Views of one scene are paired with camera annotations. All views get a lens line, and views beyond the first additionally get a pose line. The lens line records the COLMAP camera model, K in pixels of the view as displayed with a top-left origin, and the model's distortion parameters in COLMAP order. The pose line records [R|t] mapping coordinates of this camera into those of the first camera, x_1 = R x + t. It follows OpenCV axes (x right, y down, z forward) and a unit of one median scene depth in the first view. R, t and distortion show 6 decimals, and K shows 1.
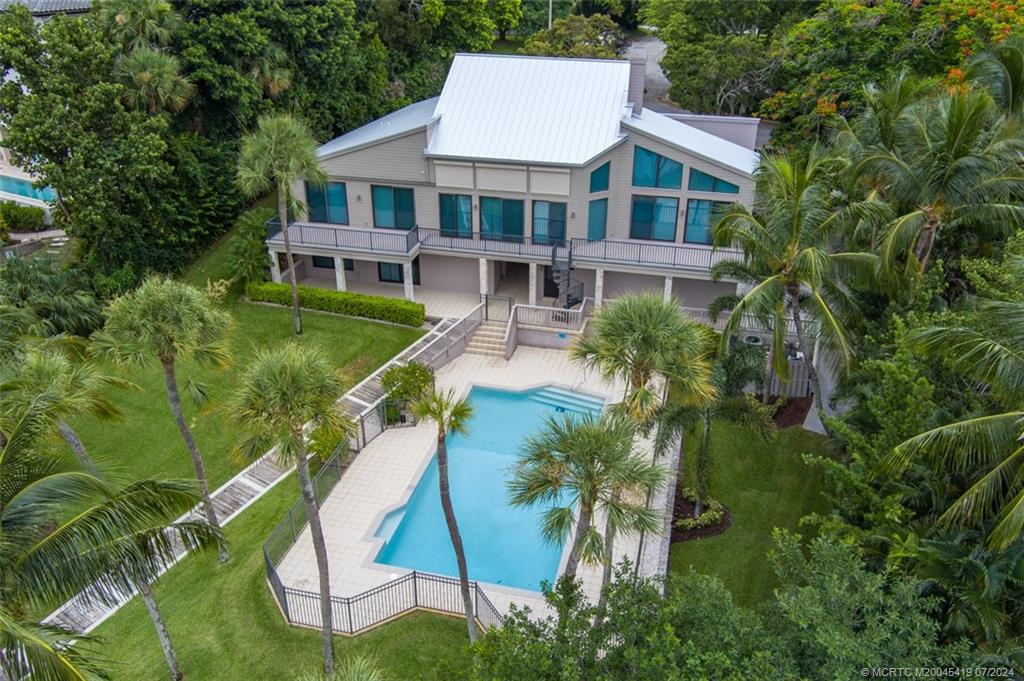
lens RADIAL K [[823.2, 0, 505.7], [0, 823.2, 344.9], [0, 0, 1]] dist [0.008741, 0.012269]
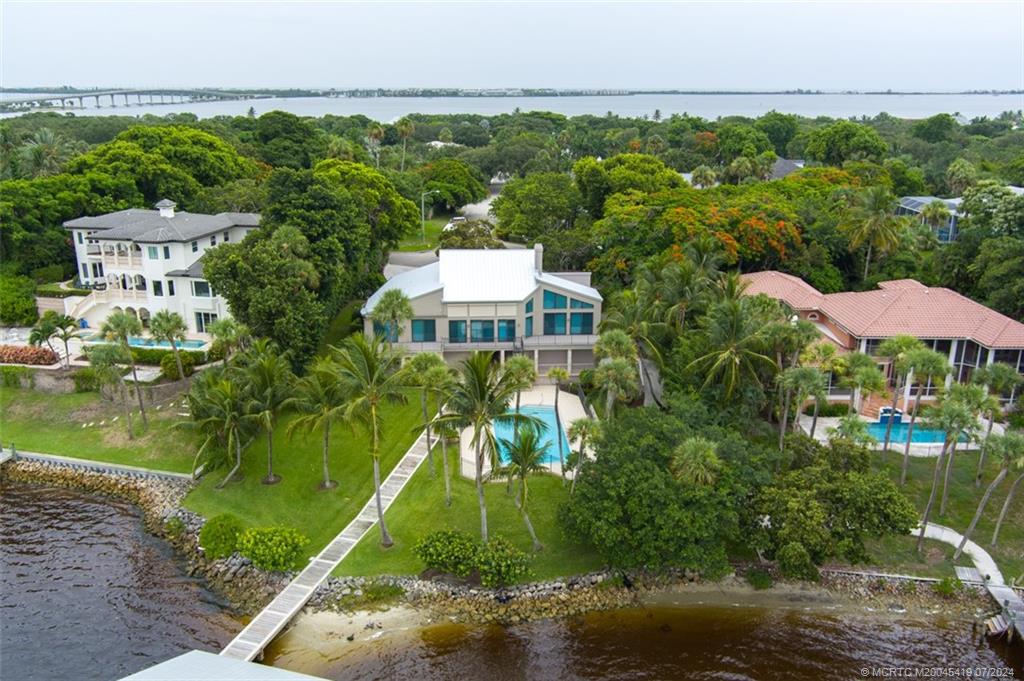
lens RADIAL K [[823.2, 0, 508.3], [0, 823.2, 341.6], [0, 0, 1]] dist [0.008741, 0.012269]
pose [[0.953422, -0.089115, 0.288174, -0.521828], [0.138567, 0.977987, -0.156015, 0.191089], [-0.267927, 0.188680, 0.944783, -0.882767]]
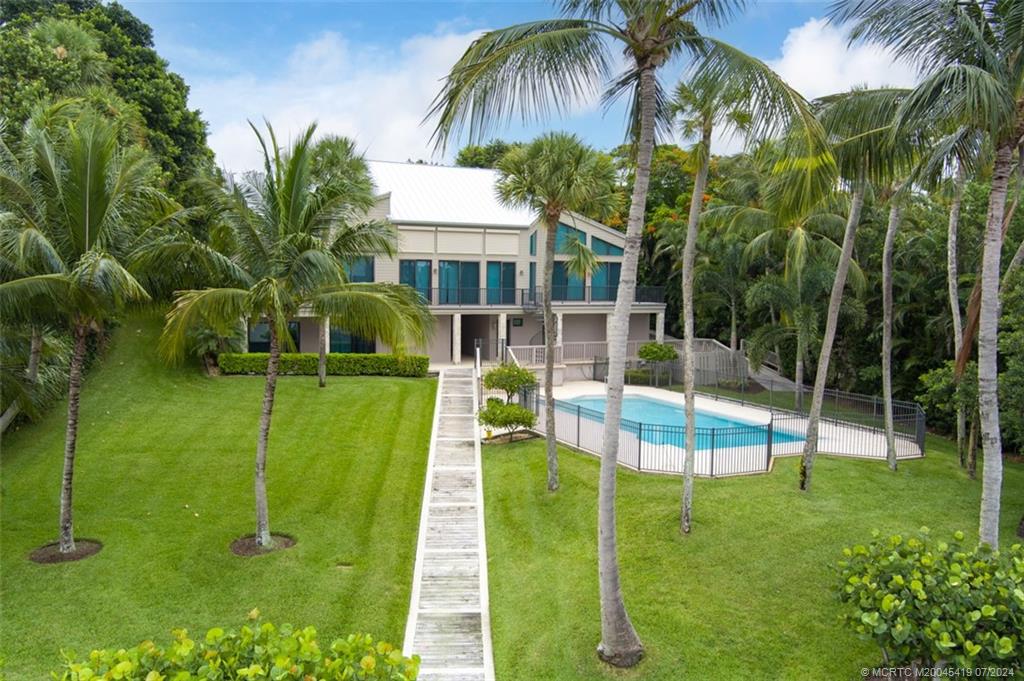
lens RADIAL K [[823.2, 0, 511.4], [0, 823.2, 337.4], [0, 0, 1]] dist [0.008741, 0.012269]
pose [[0.777952, -0.035949, 0.627295, -0.620403], [0.282819, 0.911542, -0.298504, 0.246400], [-0.561075, 0.409632, 0.719303, 0.240171]]
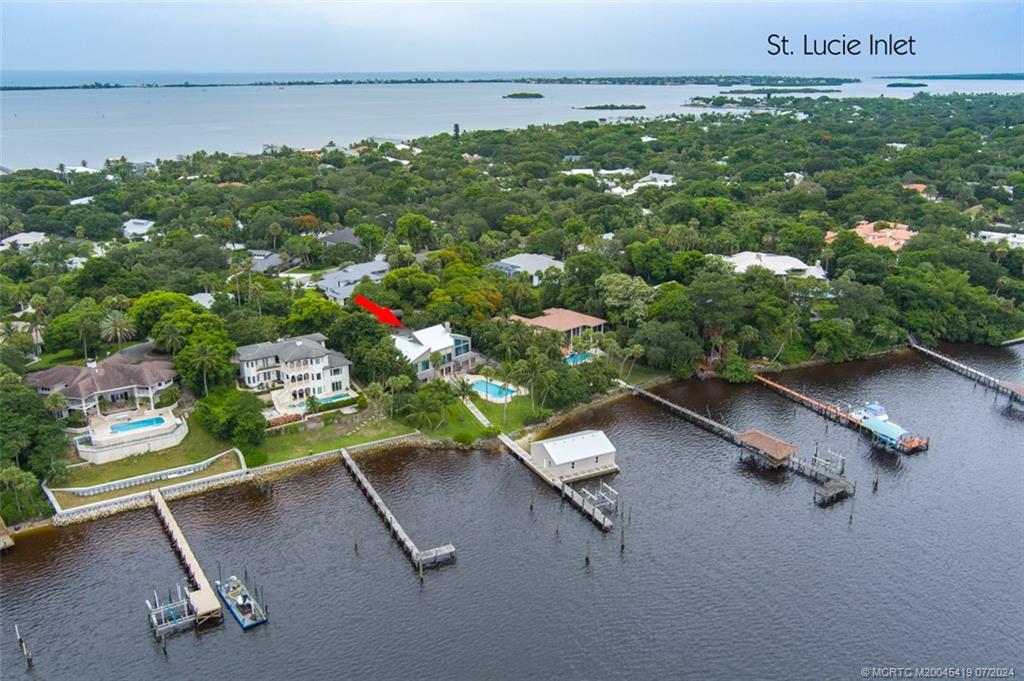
lens RADIAL K [[823.2, 0, 505.1], [0, 823.2, 340.4], [0, 0, 1]] dist [0.008741, 0.012269]
pose [[0.469378, -0.273757, 0.839489, -4.065769], [0.409921, 0.909625, 0.067432, -0.450111], [-0.782080, 0.312473, 0.539176, -2.074273]]
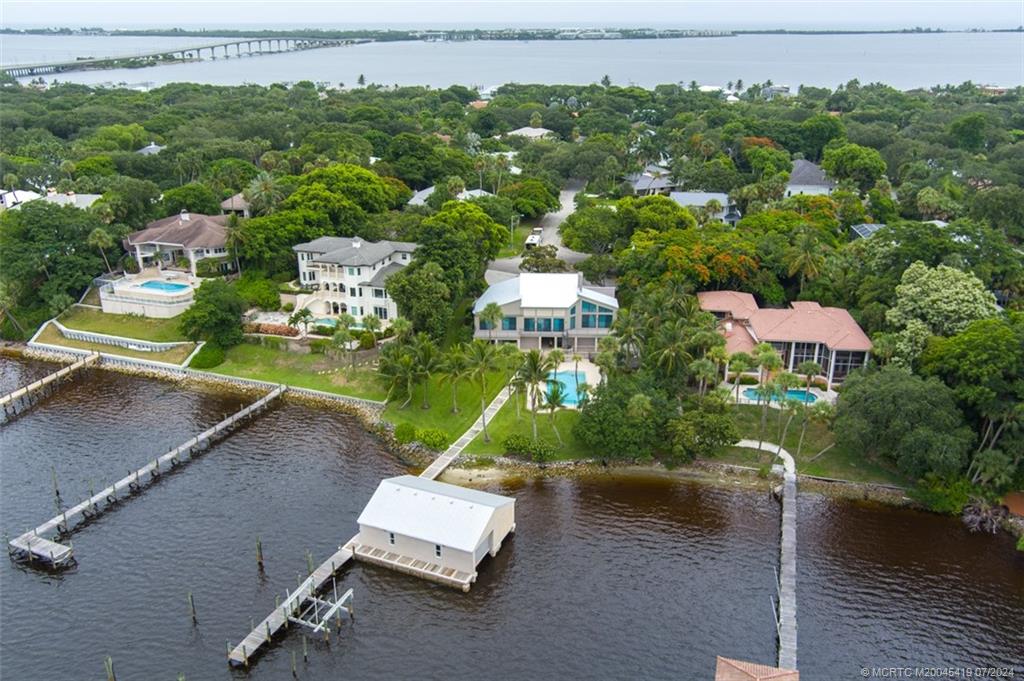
lens RADIAL K [[823.2, 0, 517.1], [0, 823.2, 345.5], [0, 0, 1]] dist [0.008741, 0.012269]
pose [[0.979112, -0.076027, 0.188570, -0.745219], [0.095476, 0.990764, -0.096287, 0.238690], [-0.179508, 0.112280, 0.977328, -2.207442]]
